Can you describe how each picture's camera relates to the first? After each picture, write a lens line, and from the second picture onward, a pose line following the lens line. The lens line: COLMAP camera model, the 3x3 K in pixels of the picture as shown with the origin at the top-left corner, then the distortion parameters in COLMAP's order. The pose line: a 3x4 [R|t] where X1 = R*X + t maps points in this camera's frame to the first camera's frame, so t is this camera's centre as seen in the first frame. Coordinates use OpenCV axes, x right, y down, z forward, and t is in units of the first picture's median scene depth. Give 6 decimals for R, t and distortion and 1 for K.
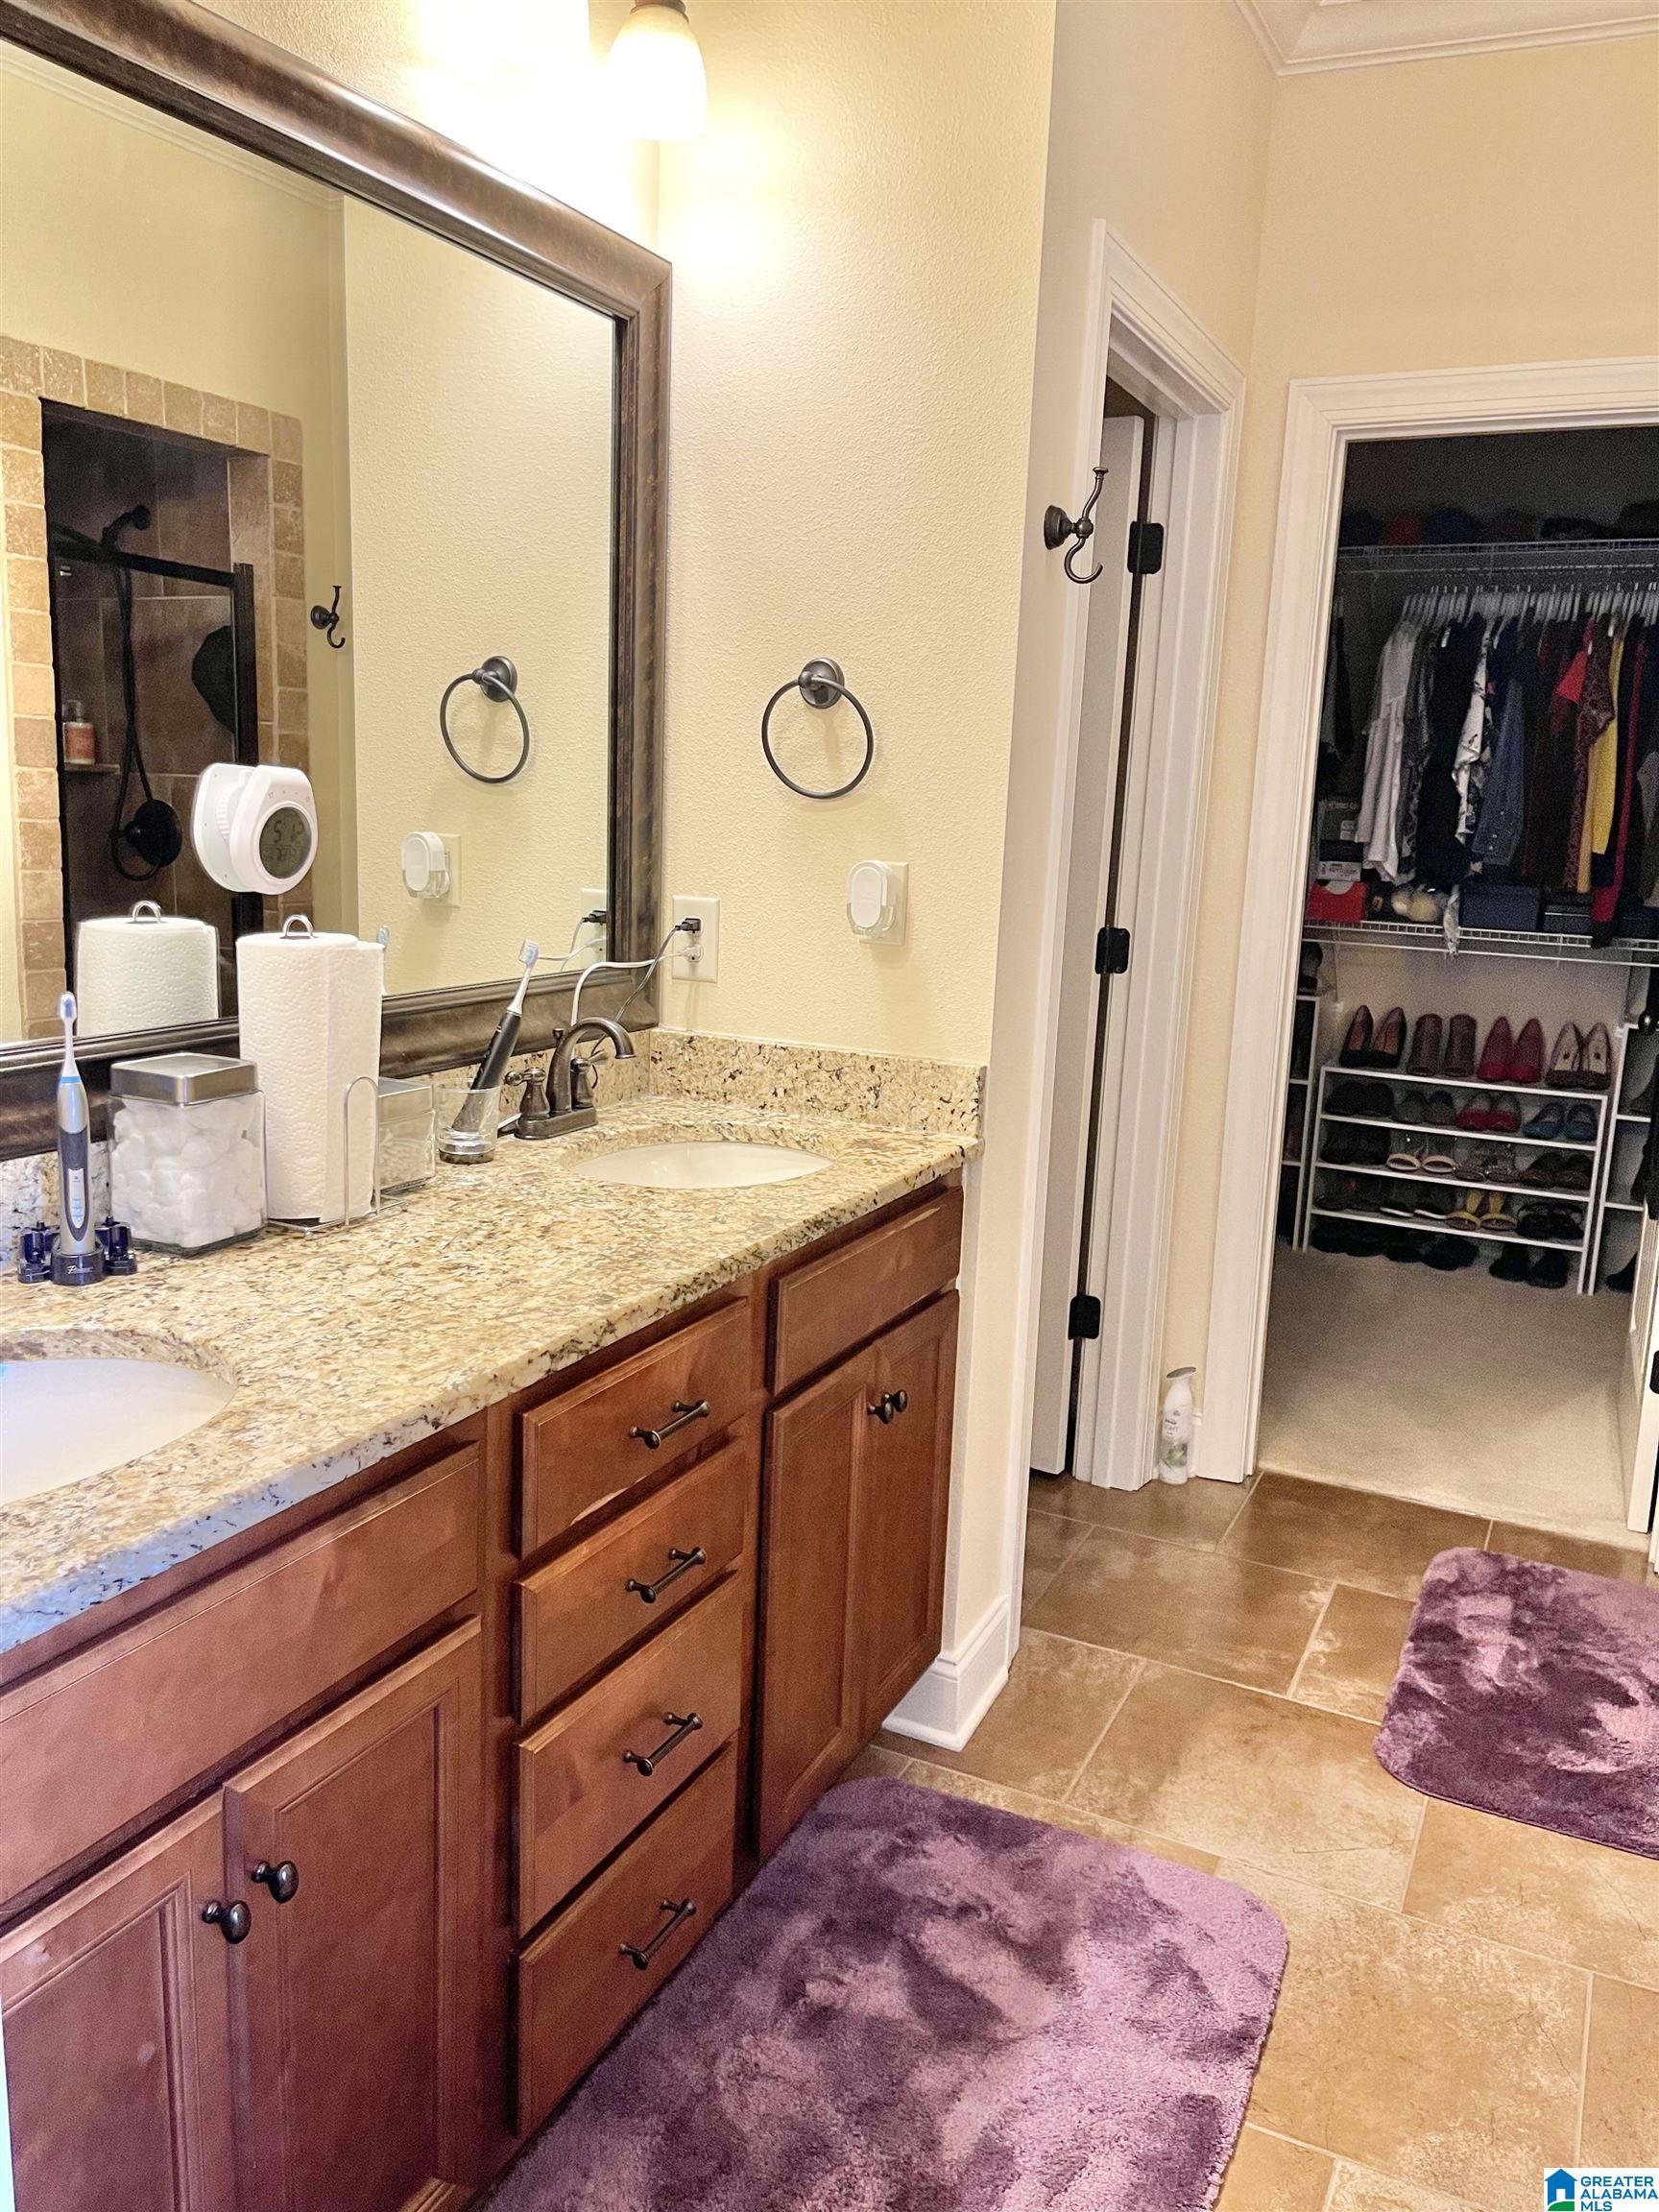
lens RADIAL K [[1659.9, 0, 836.3], [0, 1659.9, 1118.0], [0, 0, 1]] dist [0.067403, -0.106722]
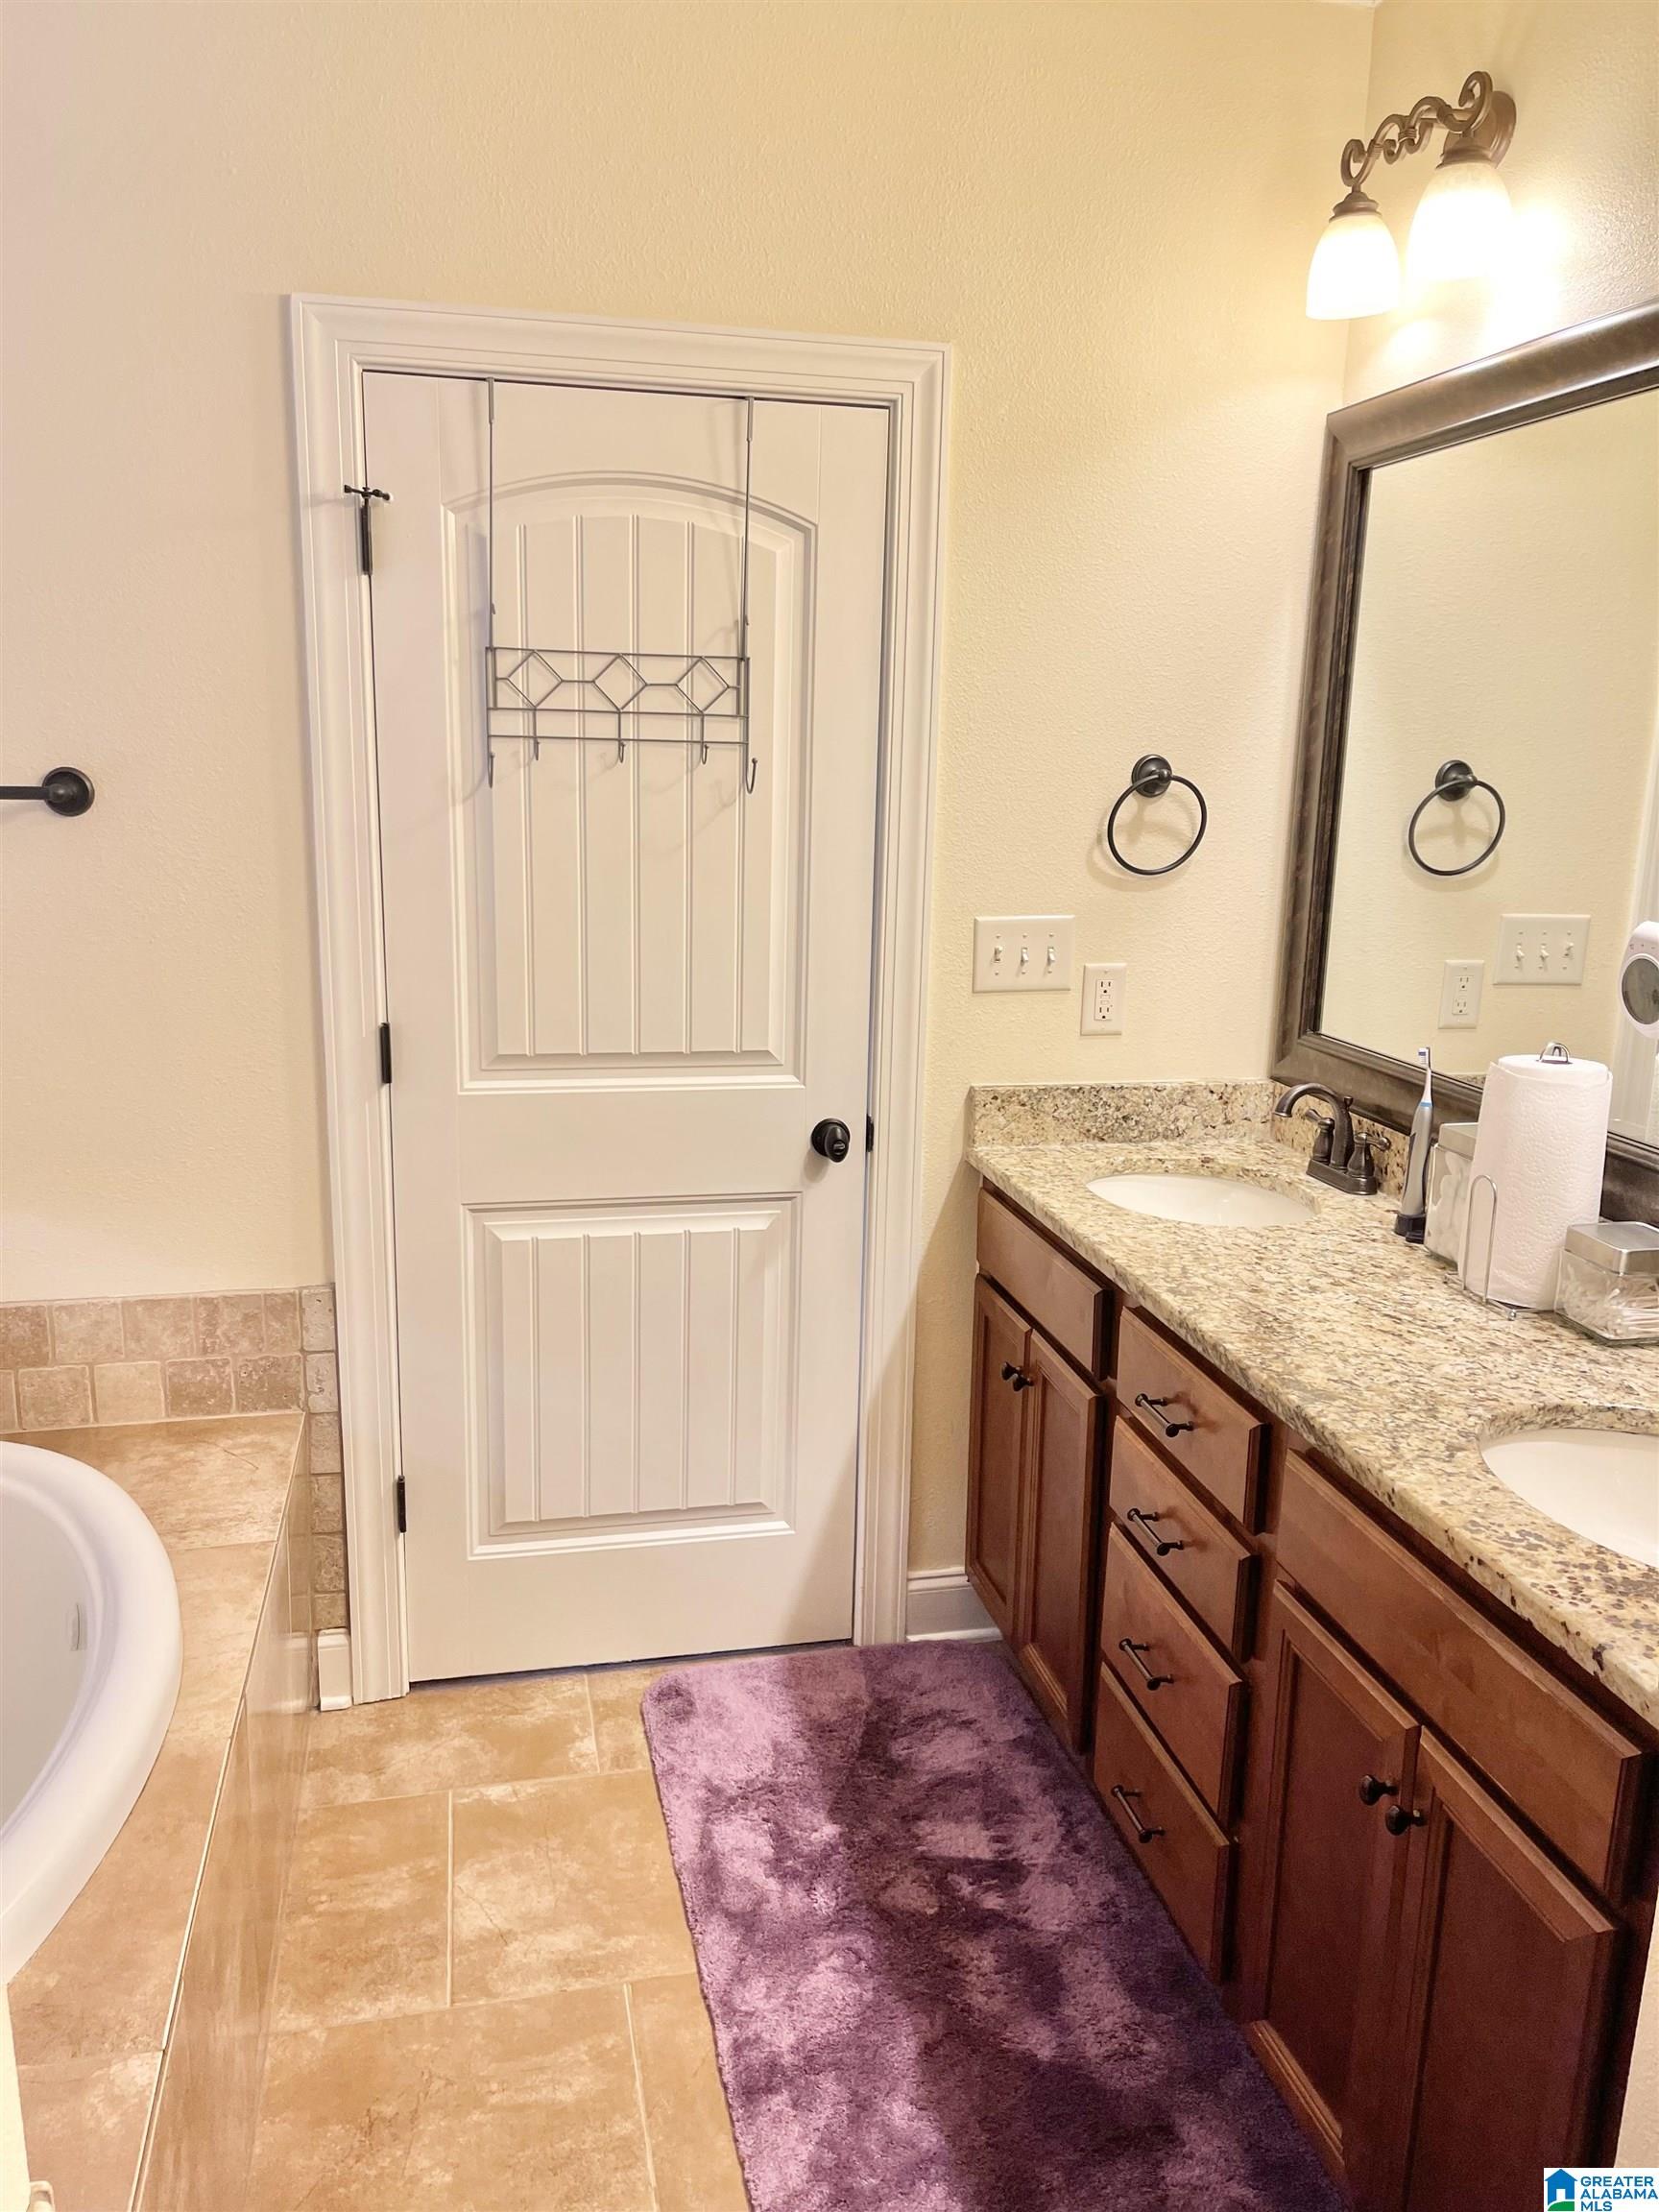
lens RADIAL K [[1659.9, 0, 836.3], [0, 1659.9, 1118.0], [0, 0, 1]] dist [0.067403, -0.106722]
pose [[-0.781883, 0.078887, -0.618414, 0.828359], [-0.175236, 0.924158, 0.339446, -0.396813], [0.598290, 0.373776, -0.708760, 1.611103]]
